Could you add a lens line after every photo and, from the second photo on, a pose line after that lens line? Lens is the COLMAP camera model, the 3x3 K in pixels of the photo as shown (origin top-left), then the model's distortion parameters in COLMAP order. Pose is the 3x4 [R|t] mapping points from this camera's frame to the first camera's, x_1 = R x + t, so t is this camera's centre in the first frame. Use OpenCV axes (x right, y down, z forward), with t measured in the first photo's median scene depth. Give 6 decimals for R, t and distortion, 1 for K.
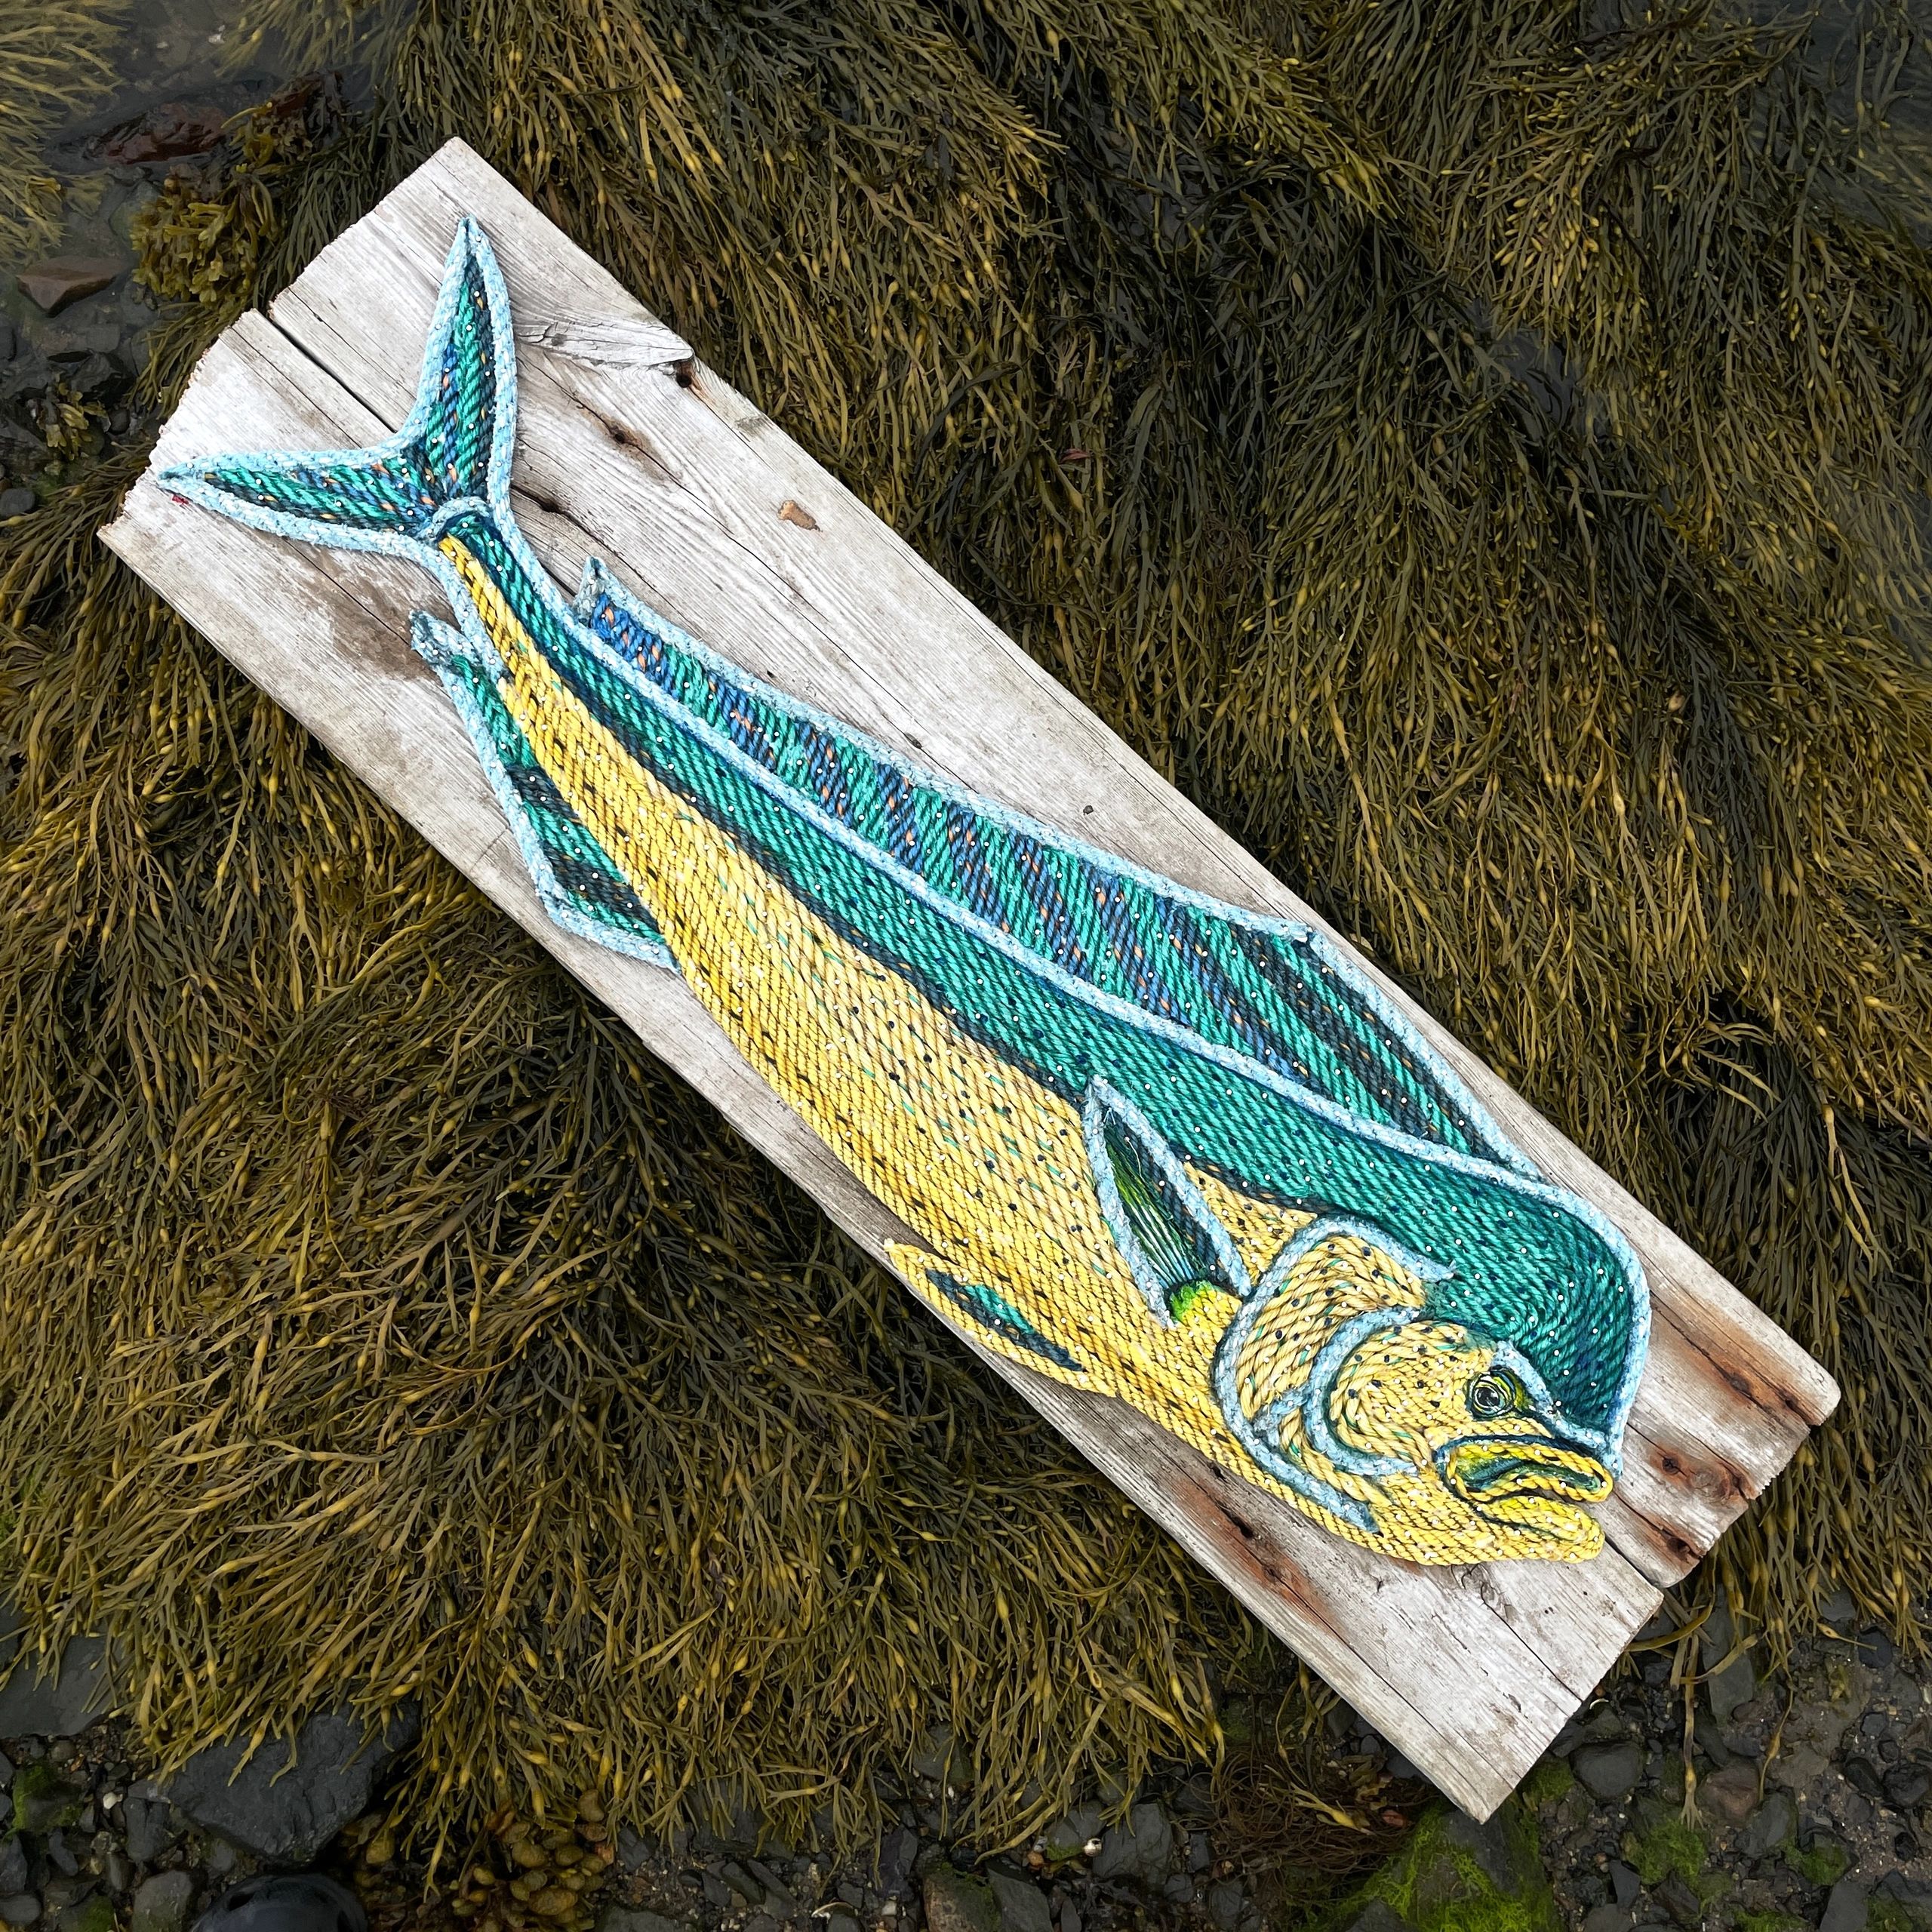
lens RADIAL K [[1864.0, 0, 966.0], [0, 1864.0, 966.0], [0, 0, 1]] dist [0.105919, -0.152563]
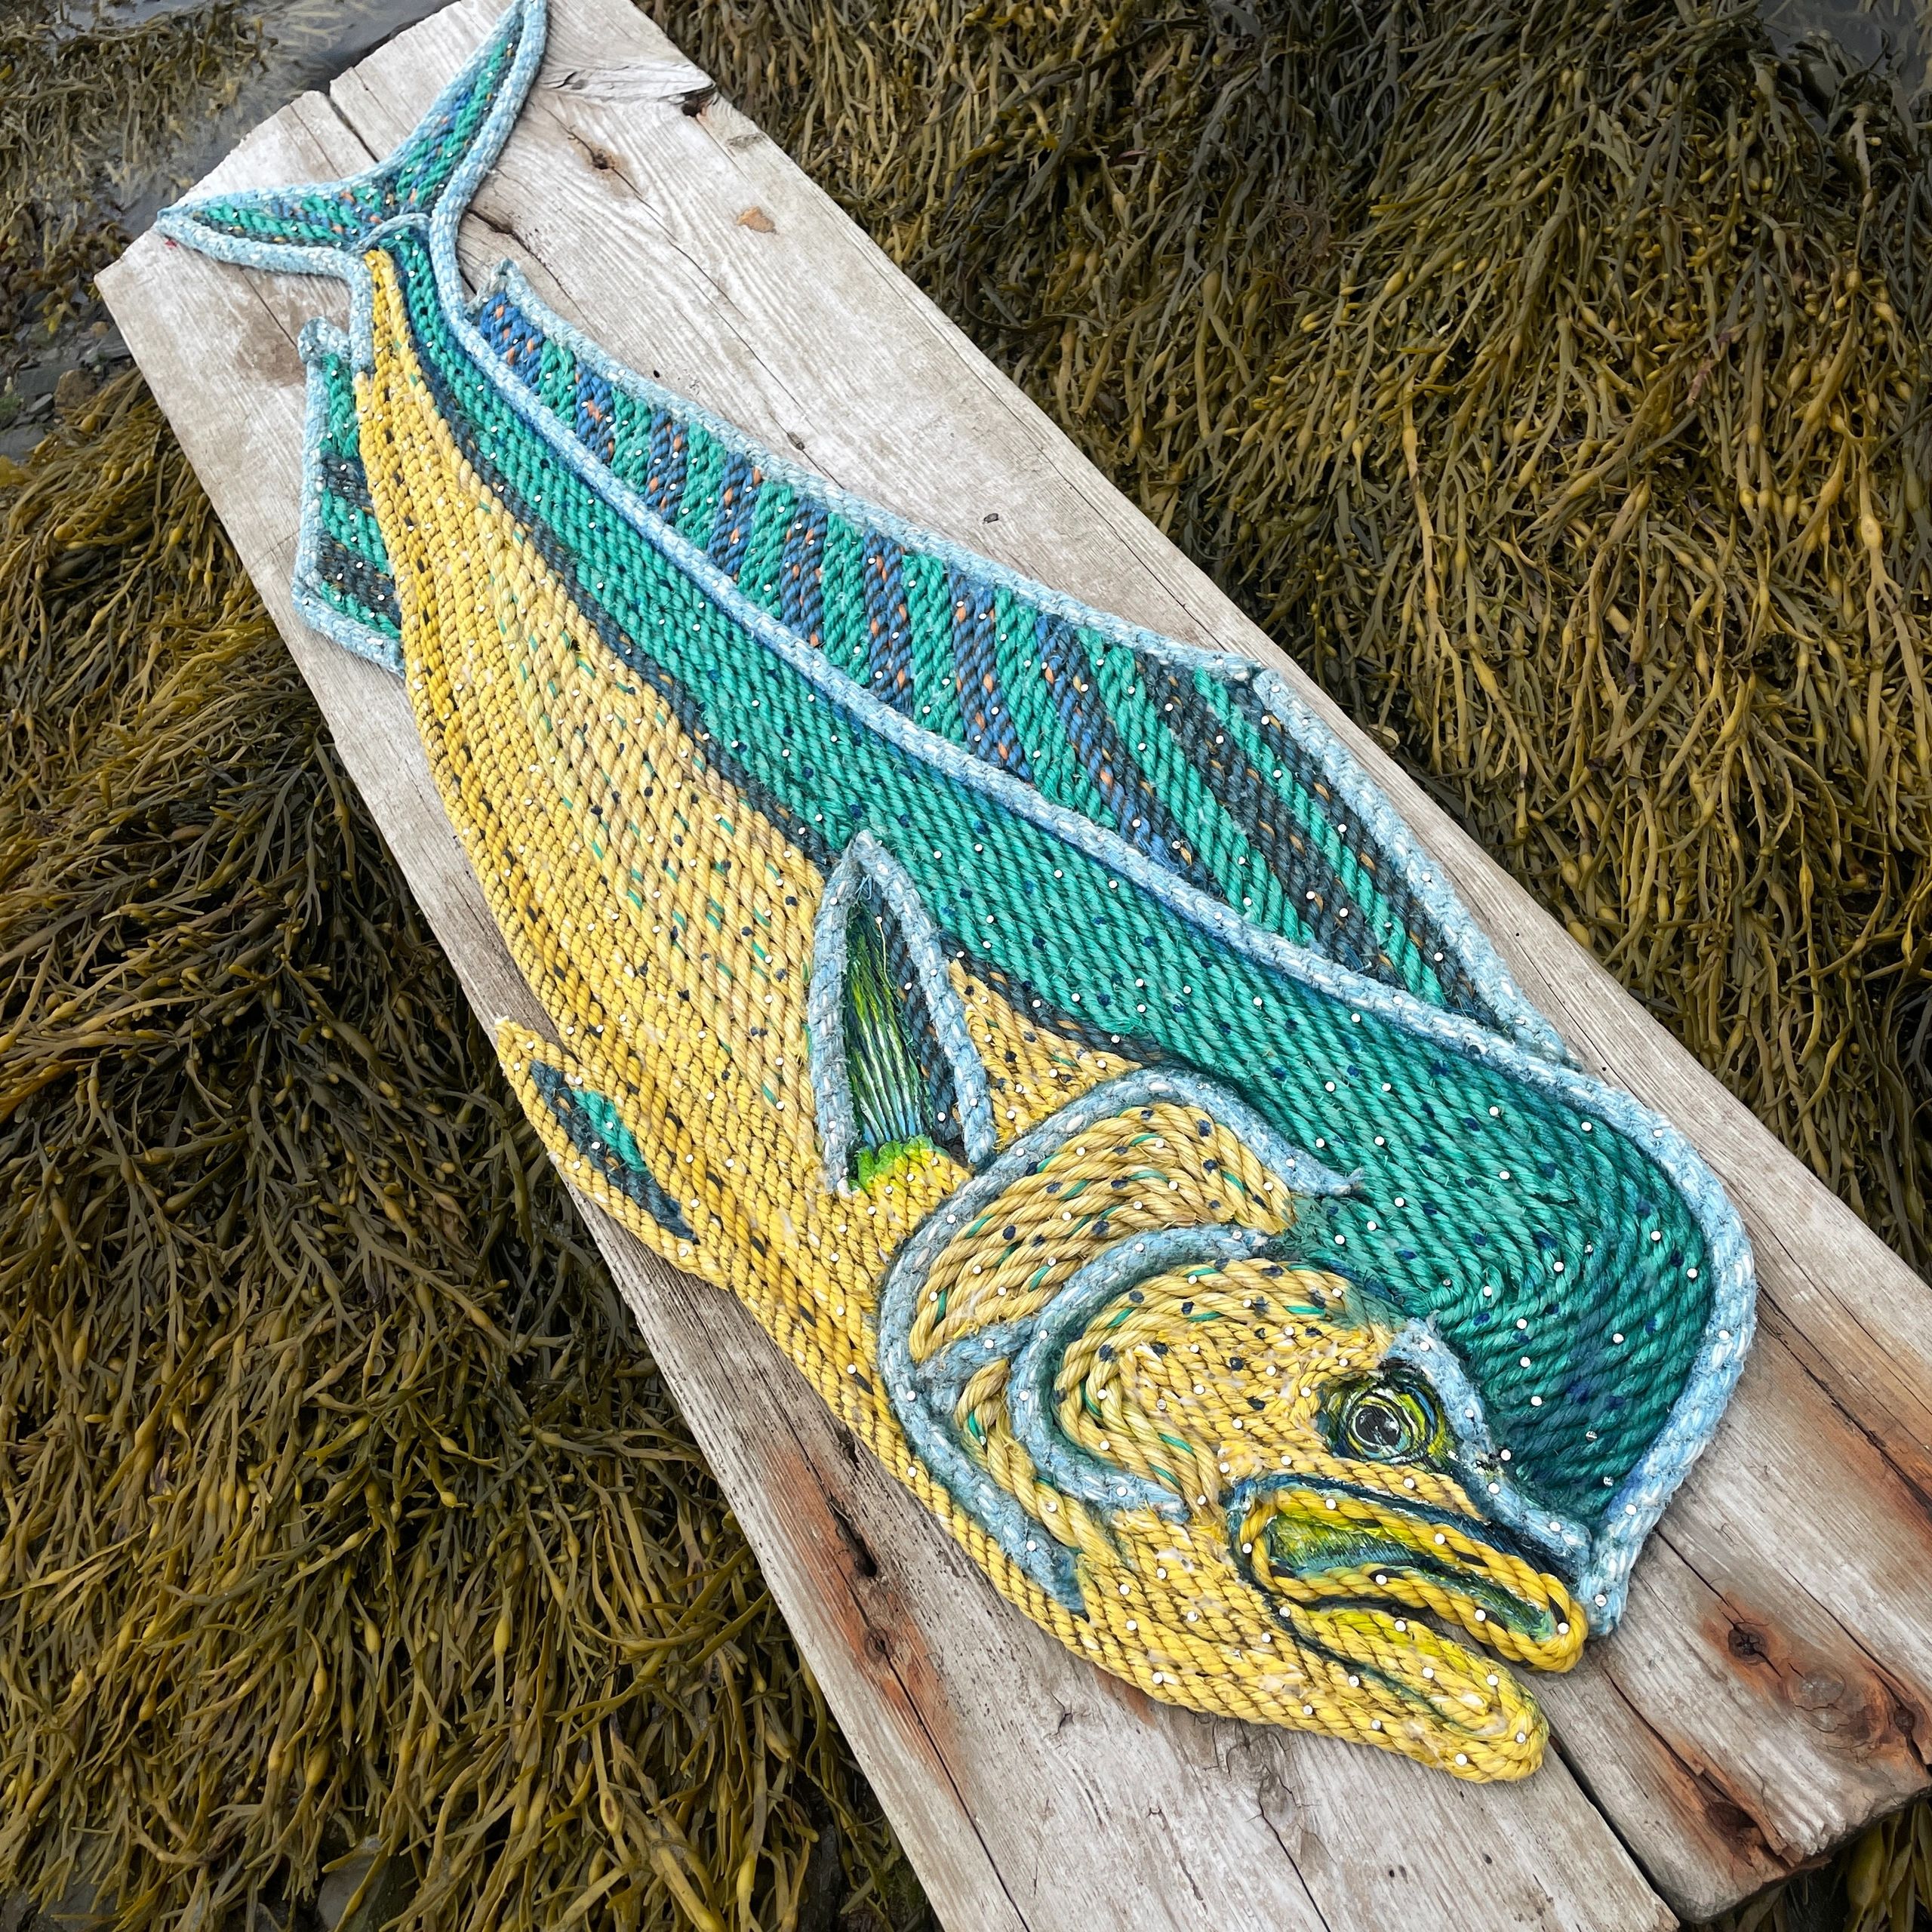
lens RADIAL K [[1918.5, 0, 967.7], [0, 1918.5, 933.4], [0, 0, 1]] dist [0.104443, -0.173184]
pose [[0.902650, 0.071529, -0.424390, 0.382310], [-0.199144, 0.943592, -0.264528, 0.258367], [0.381530, 0.323291, 0.865978, 0.446366]]
